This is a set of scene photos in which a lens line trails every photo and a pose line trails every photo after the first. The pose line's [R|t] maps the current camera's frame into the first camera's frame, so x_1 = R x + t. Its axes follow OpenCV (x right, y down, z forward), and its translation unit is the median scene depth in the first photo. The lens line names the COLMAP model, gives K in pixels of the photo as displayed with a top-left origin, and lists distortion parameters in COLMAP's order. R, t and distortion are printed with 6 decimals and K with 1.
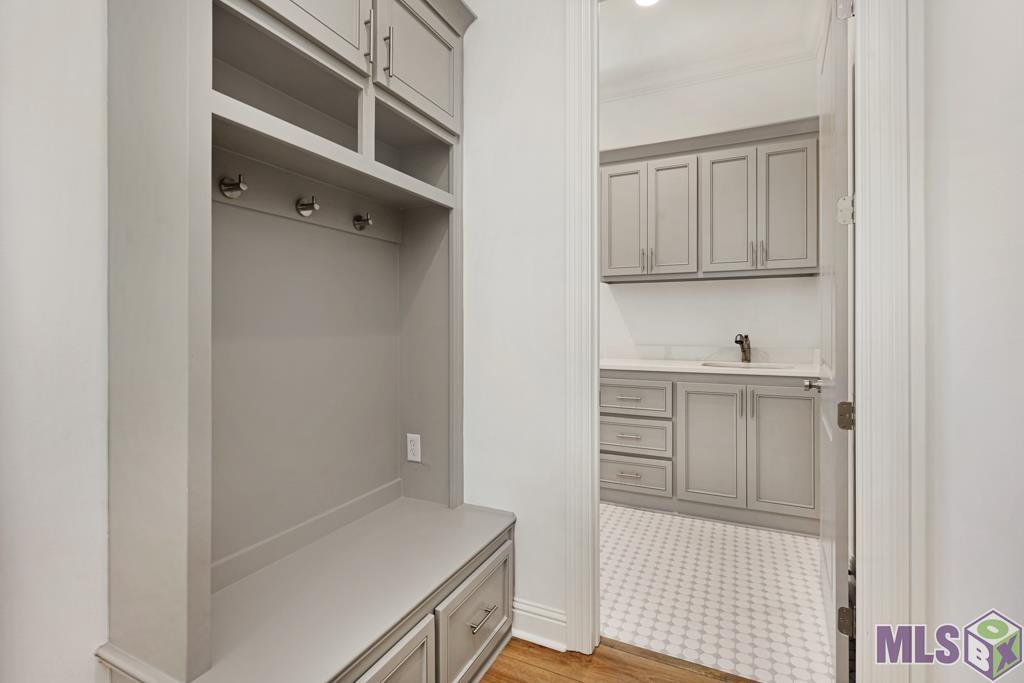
lens RADIAL K [[474.8, 0, 513.5], [0, 474.8, 322.7], [0, 0, 1]] dist [-0.000361, -0.000077]
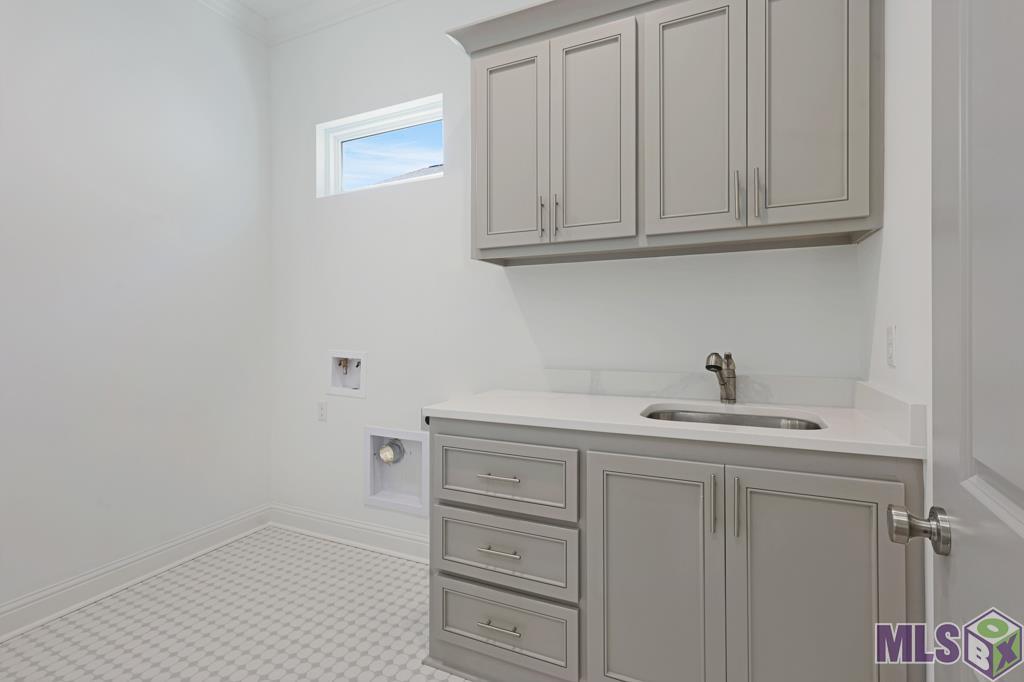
lens RADIAL K [[474.8, 0, 510.7], [0, 474.8, 328.4], [0, 0, 1]] dist [-0.000306, 0.000083]
pose [[0.999960, 0.000069, 0.008959, 0.244395], [-0.000045, 0.999996, -0.002700, -0.001277], [-0.008959, 0.002699, 0.999956, 0.473953]]
